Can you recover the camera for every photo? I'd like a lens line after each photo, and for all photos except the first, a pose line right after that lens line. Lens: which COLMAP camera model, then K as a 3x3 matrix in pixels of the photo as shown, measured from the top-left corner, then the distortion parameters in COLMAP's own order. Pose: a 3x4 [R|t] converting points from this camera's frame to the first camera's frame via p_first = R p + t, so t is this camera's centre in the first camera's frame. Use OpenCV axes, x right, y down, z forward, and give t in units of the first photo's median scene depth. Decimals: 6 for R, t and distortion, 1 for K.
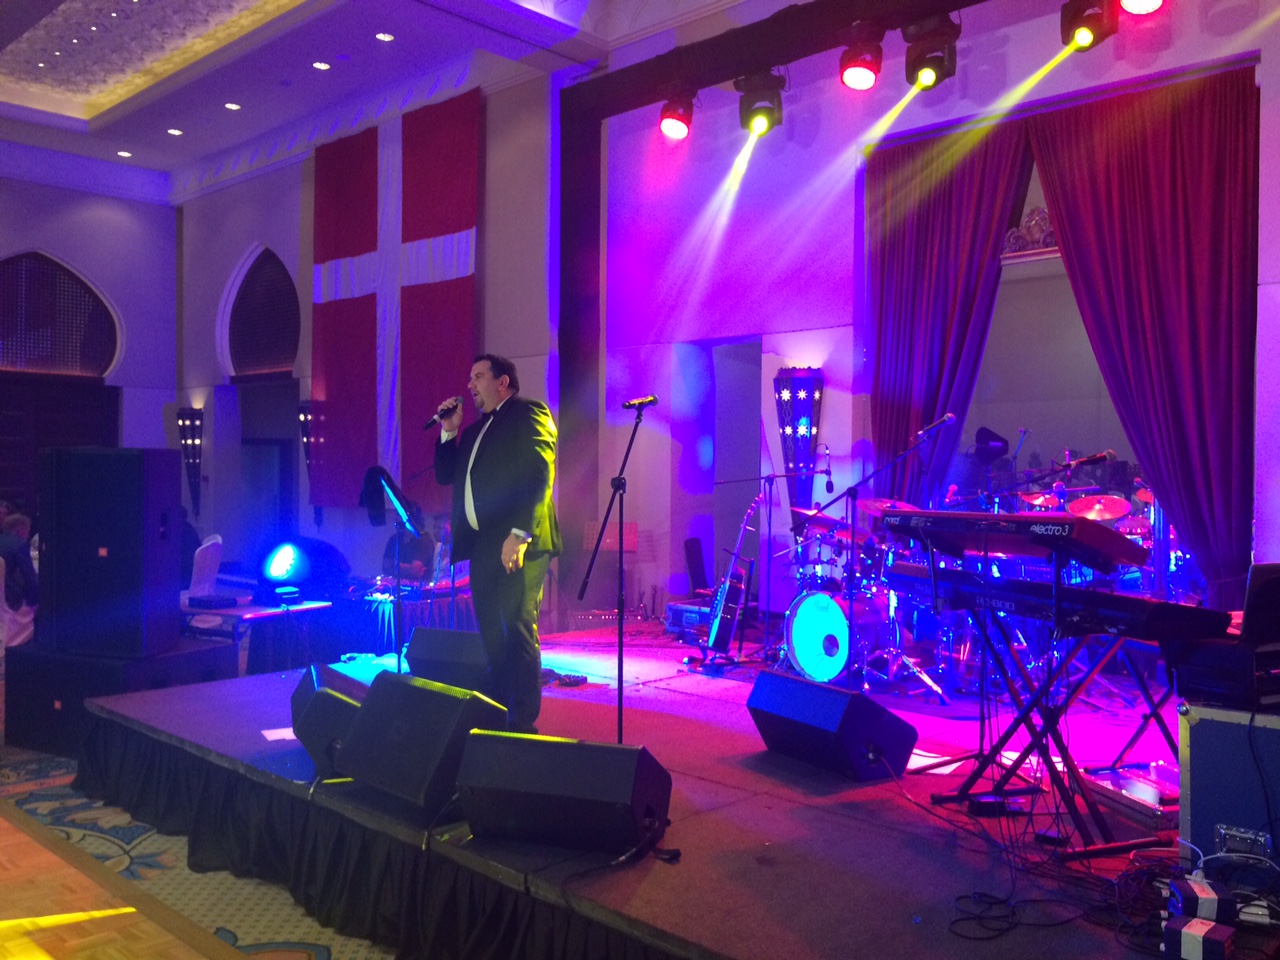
lens RADIAL K [[1088.9, 0, 641.8], [0, 1088.9, 480.8], [0, 0, 1]] dist [0.077367, -0.100438]
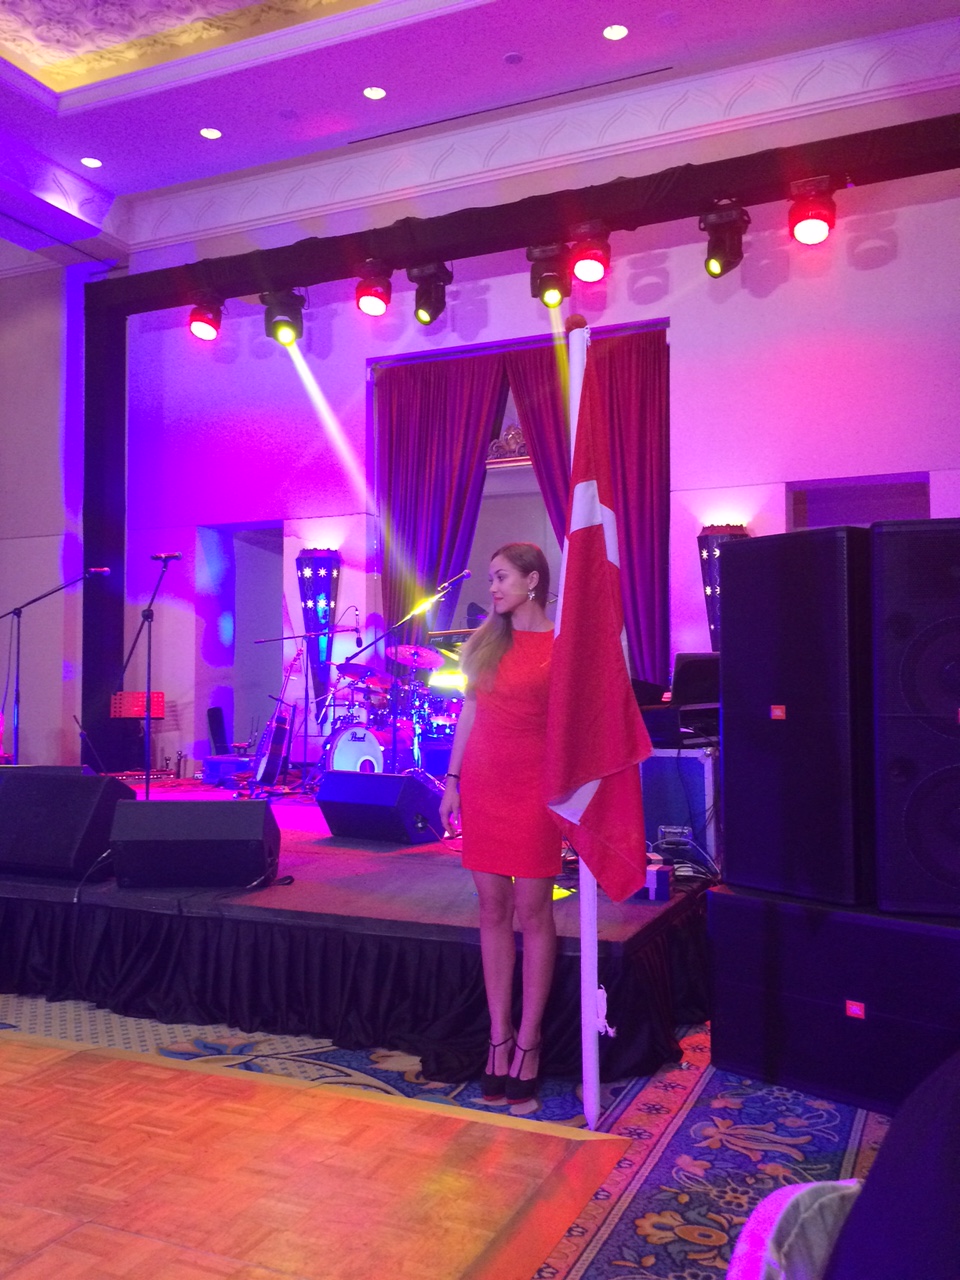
lens RADIAL K [[1088.9, 0, 486.4], [0, 1088.9, 640.7], [0, 0, 1]] dist [0.077367, -0.100438]
pose [[0.941059, 0.001696, 0.338237, -0.078741], [0.015092, 0.998781, -0.047000, 0.048998], [-0.337905, 0.049334, 0.939886, -0.126935]]
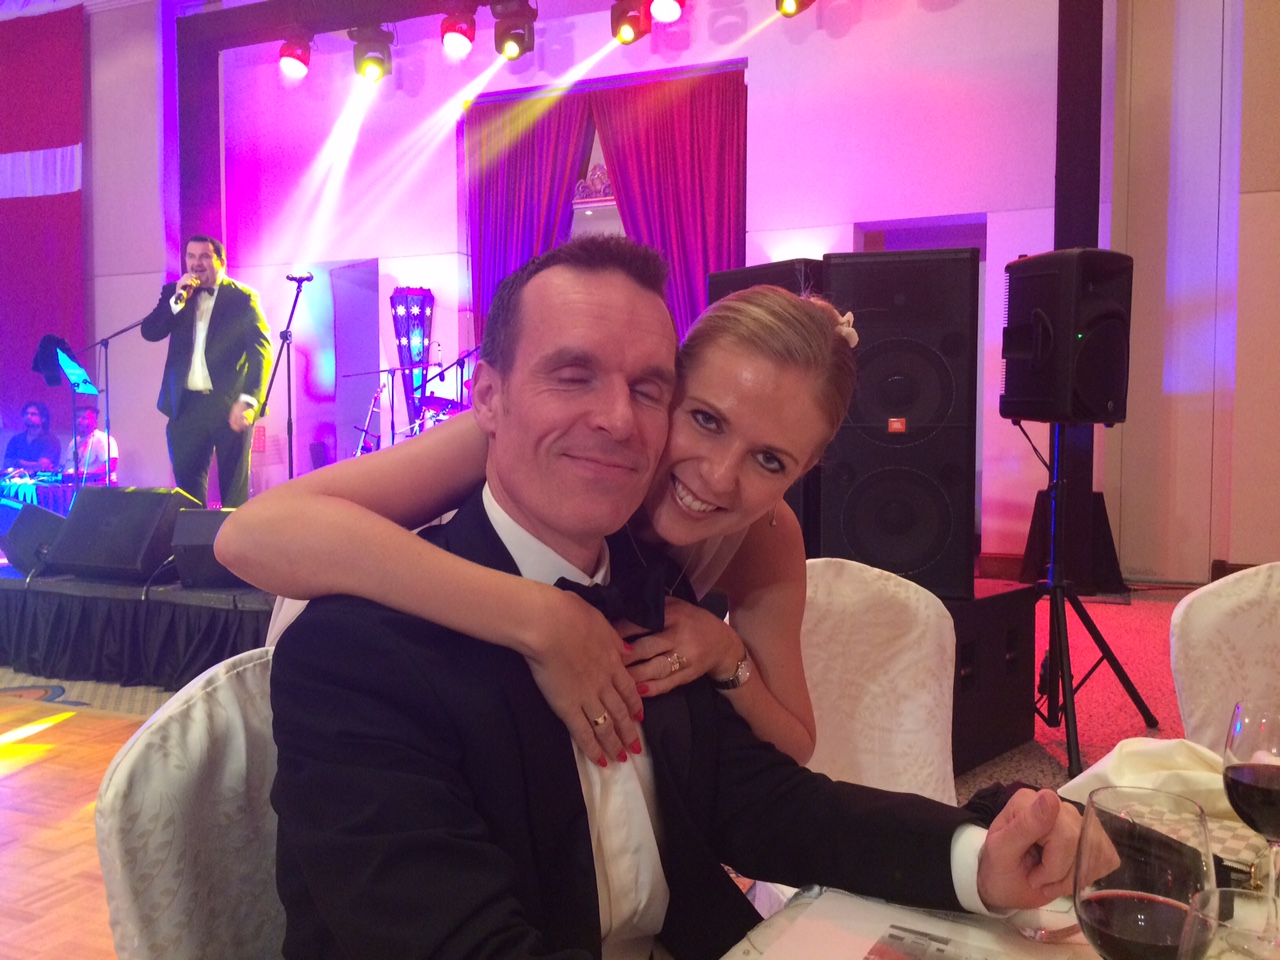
lens RADIAL K [[1088.9, 0, 637.6], [0, 1088.9, 484.7], [0, 0, 1]] dist [0.077367, -0.100438]
pose [[0.938045, -0.023856, 0.345693, -0.040867], [0.010624, 0.999138, 0.040122, 0.064463], [-0.346352, -0.033963, 0.937490, -0.194894]]
